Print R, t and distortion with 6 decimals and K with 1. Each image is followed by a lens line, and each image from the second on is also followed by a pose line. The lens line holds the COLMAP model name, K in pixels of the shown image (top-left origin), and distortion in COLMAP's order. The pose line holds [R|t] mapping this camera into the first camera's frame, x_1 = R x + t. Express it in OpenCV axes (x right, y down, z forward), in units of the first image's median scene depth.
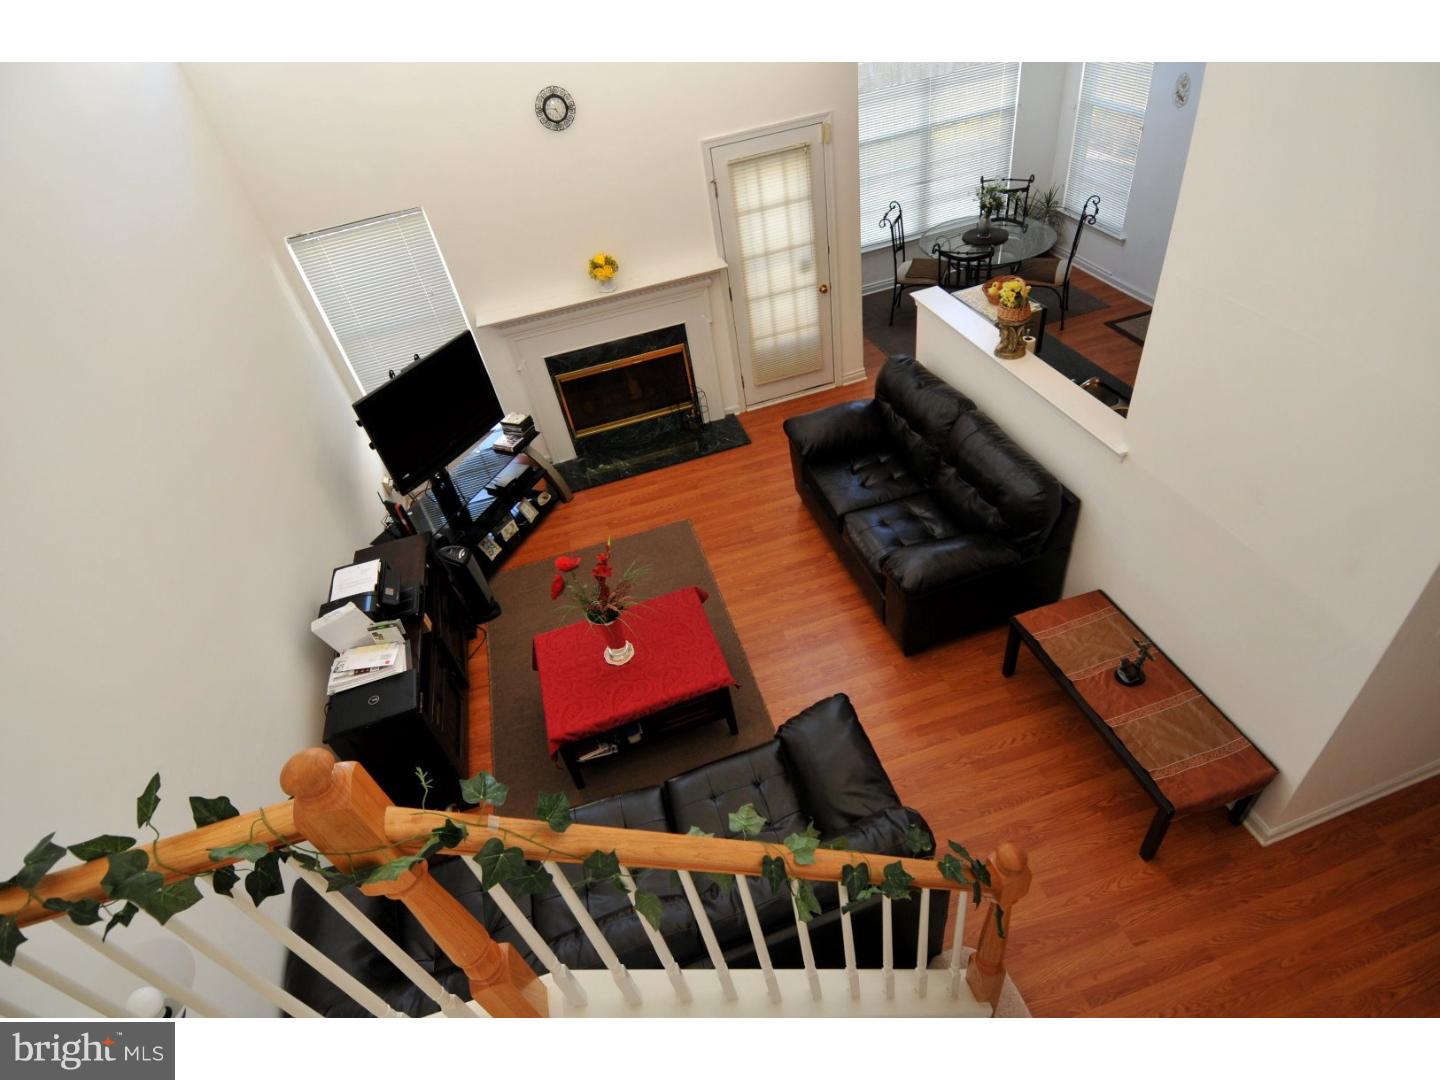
lens RADIAL K [[743.5, 0, 726.4], [0, 743.5, 547.7], [0, 0, 1]] dist [0.046367, -0.050365]
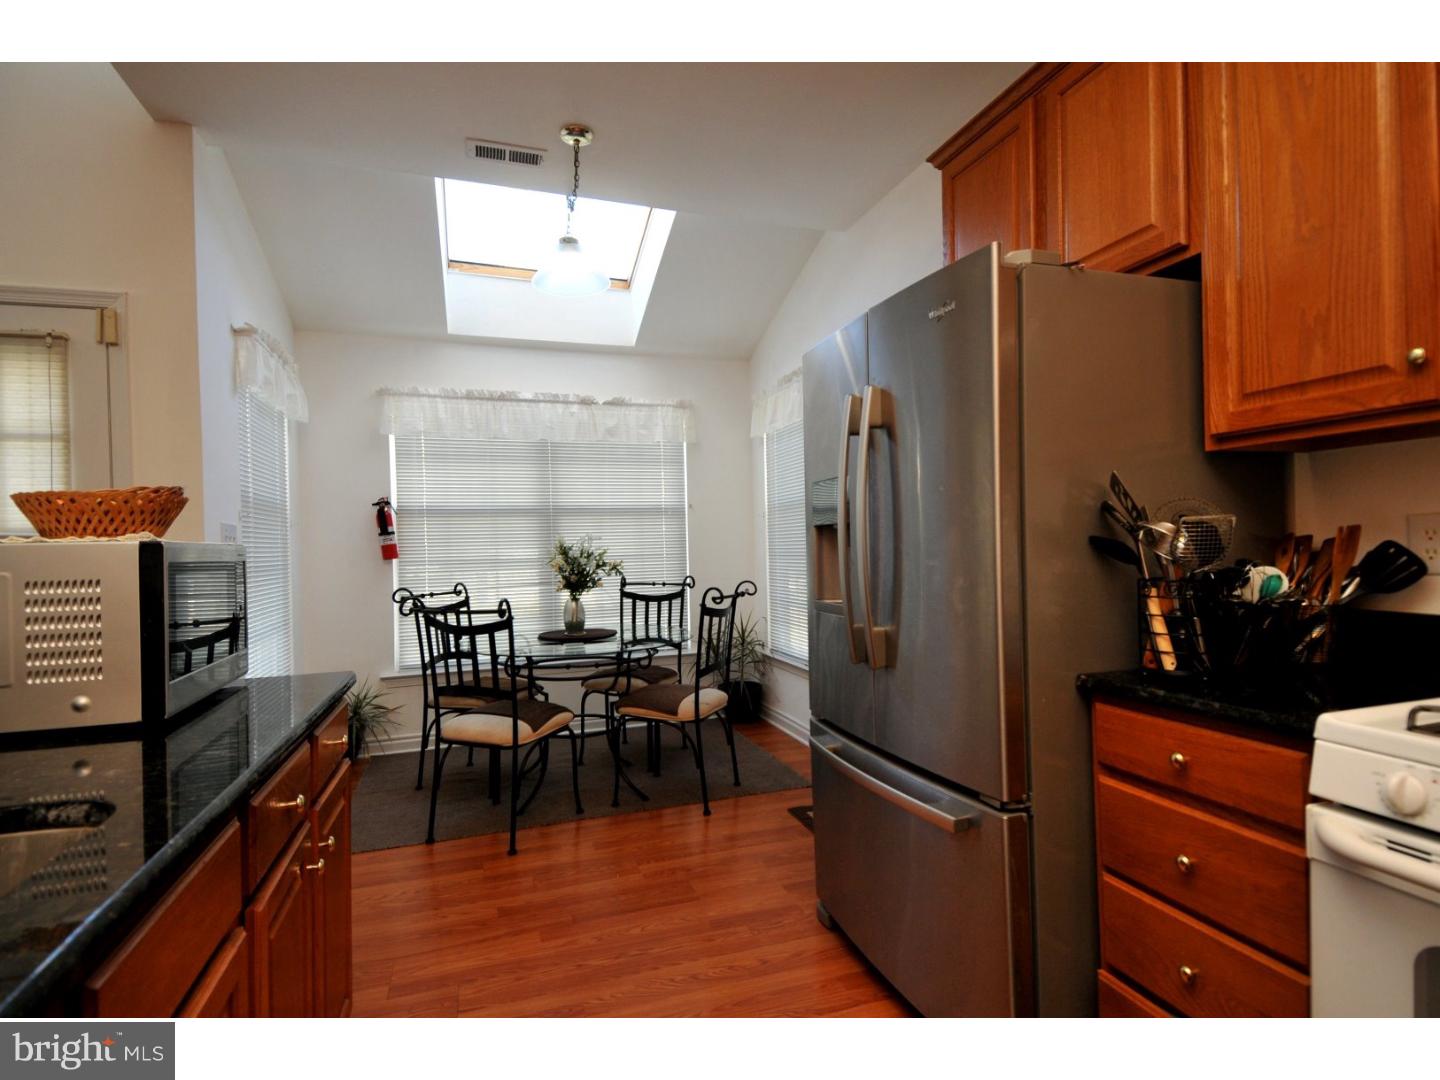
lens RADIAL K [[743.5, 0, 726.4], [0, 743.5, 547.7], [0, 0, 1]] dist [0.046367, -0.050365]
pose [[0.991786, 0.118241, 0.048775, 0.495873], [-0.056973, 0.749802, -0.659205, -0.129462], [-0.114517, 0.651011, 0.750380, 0.631088]]
